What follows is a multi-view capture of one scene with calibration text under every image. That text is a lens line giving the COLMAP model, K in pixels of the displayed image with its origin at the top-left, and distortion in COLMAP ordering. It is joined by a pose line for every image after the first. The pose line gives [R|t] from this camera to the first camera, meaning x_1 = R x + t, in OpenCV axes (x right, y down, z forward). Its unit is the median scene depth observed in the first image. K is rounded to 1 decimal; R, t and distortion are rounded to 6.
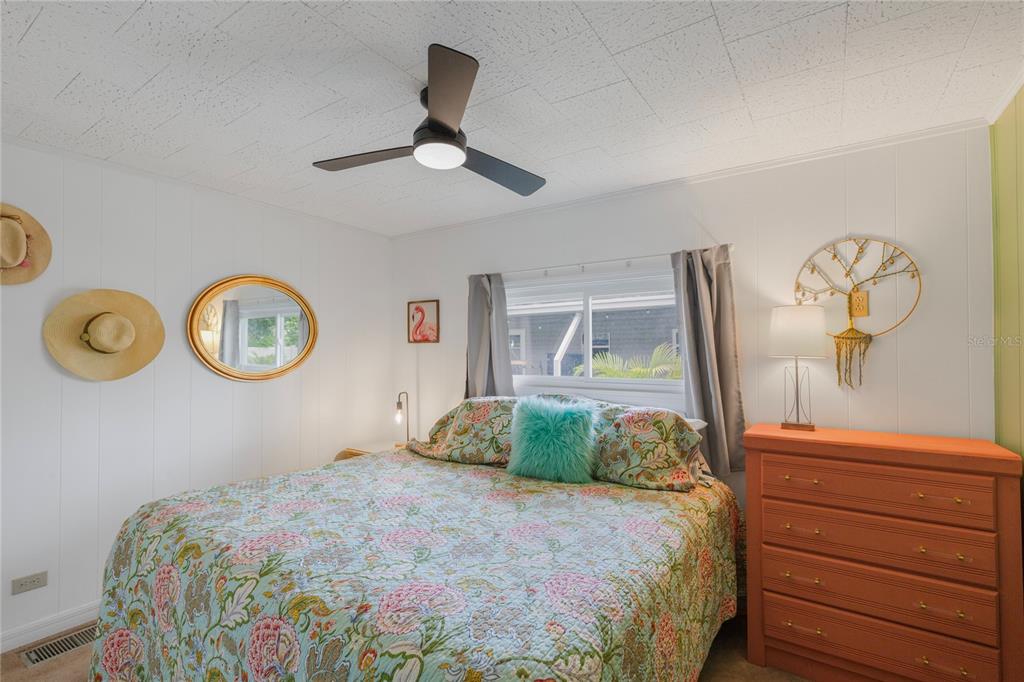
lens RADIAL K [[466.8, 0, 510.6], [0, 466.8, 344.2], [0, 0, 1]] dist [0.008628, -0.000081]
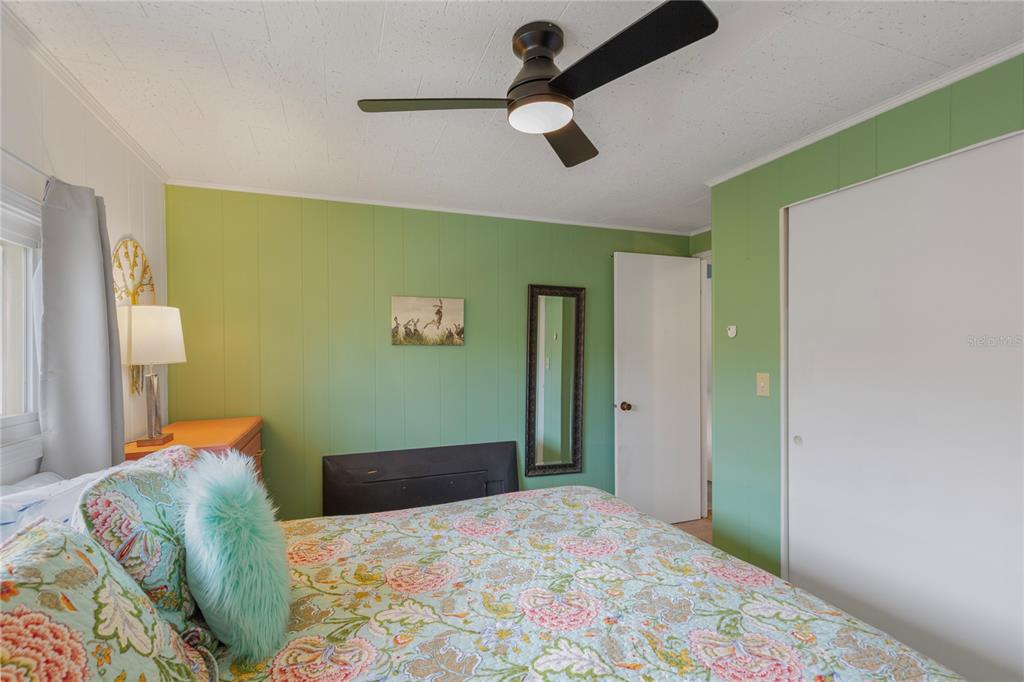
lens RADIAL K [[466.8, 0, 502.3], [0, 466.8, 346.8], [0, 0, 1]] dist [0.008628, -0.000081]
pose [[-0.794580, 0.002828, 0.607153, -0.476883], [-0.007112, 0.999877, -0.013964, 0.004226], [-0.607118, -0.015414, -0.794462, 1.353847]]
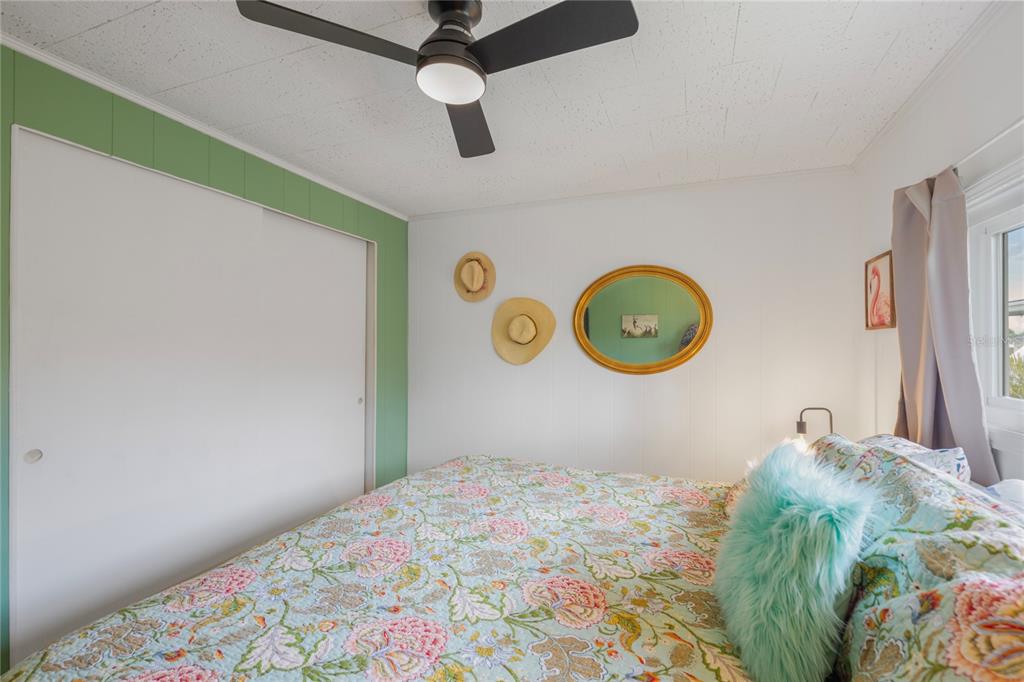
lens RADIAL K [[466.8, 0, 515.6], [0, 466.8, 340.6], [0, 0, 1]] dist [0.008628, -0.000081]
pose [[0.206315, -0.008702, -0.978447, 0.493300], [0.010585, 0.999922, -0.006661, 0.018439], [0.978428, -0.008983, 0.206391, 0.757058]]
